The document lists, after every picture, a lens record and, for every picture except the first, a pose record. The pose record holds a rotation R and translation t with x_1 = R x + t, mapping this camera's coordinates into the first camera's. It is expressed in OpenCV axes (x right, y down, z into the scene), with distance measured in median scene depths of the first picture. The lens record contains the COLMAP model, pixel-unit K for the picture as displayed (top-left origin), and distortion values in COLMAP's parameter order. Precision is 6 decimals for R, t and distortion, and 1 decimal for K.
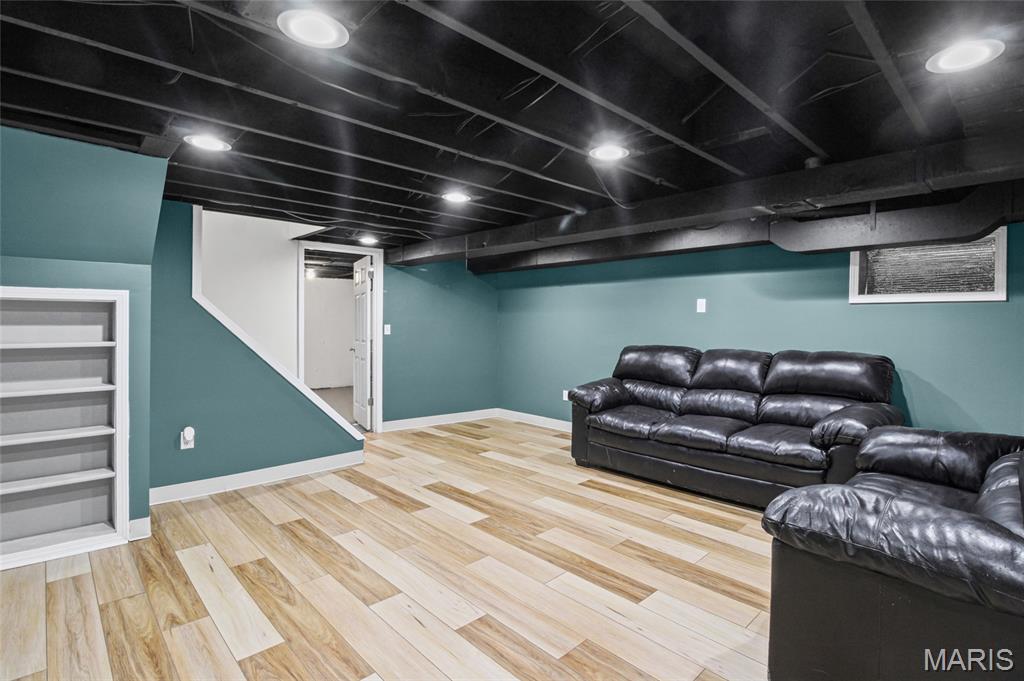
lens RADIAL K [[483.7, 0, 517.4], [0, 483.7, 327.8], [0, 0, 1]] dist [0.002046, -0.012953]
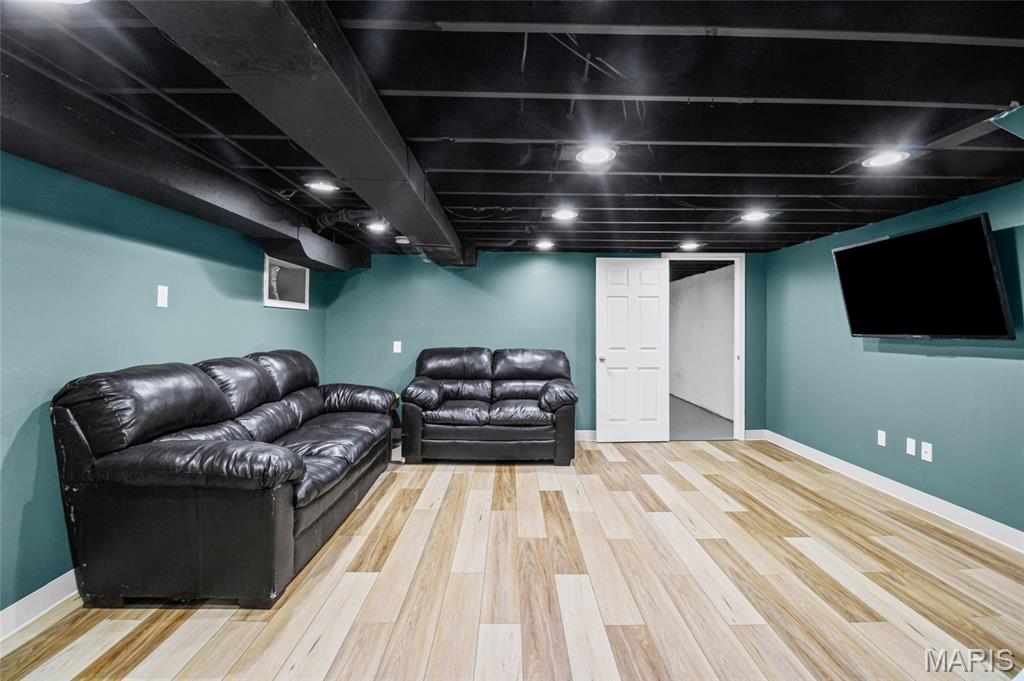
lens RADIAL K [[476.3, 0, 517.5], [0, 476.3, 323.8], [0, 0, 1]] dist [-0.000696, -0.013402]
pose [[-0.729682, -0.003225, 0.683779, -0.549043], [0.000218, 0.999988, 0.004949, -0.018220], [-0.683786, 0.003760, -0.729673, 1.634712]]
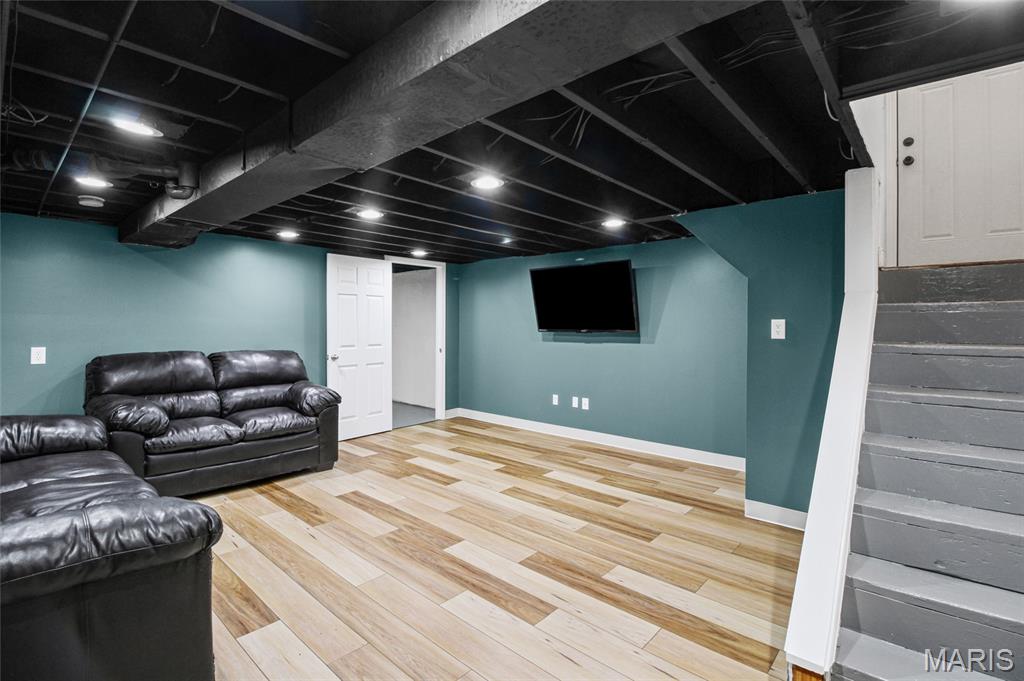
lens RADIAL K [[476.3, 0, 517.5], [0, 476.3, 323.8], [0, 0, 1]] dist [-0.000696, -0.013402]
pose [[-0.996557, -0.008151, -0.082506, -0.119785], [-0.009011, 0.999909, 0.010061, -0.024546], [0.082416, 0.010770, -0.996540, 1.895942]]
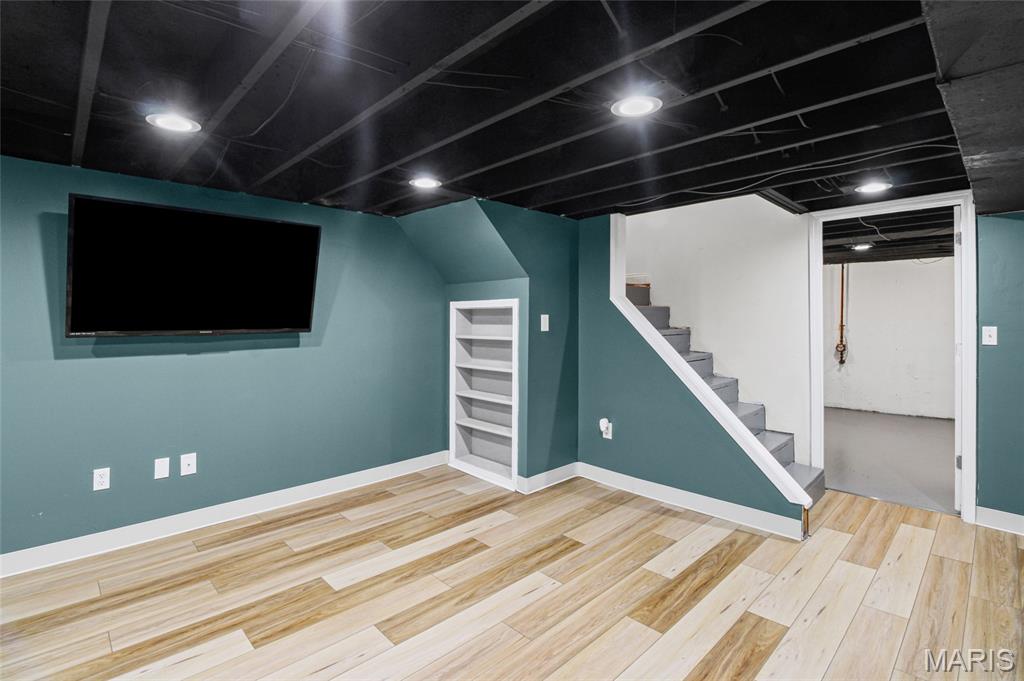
lens RADIAL K [[479.5, 0, 516.3], [0, 479.5, 315.8], [0, 0, 1]] dist [-0.000397, -0.012517]
pose [[0.012229, -0.012705, -0.999845, 0.438346], [-0.008222, 0.999884, -0.012806, -0.009586], [0.999891, 0.008377, 0.012123, 0.874198]]
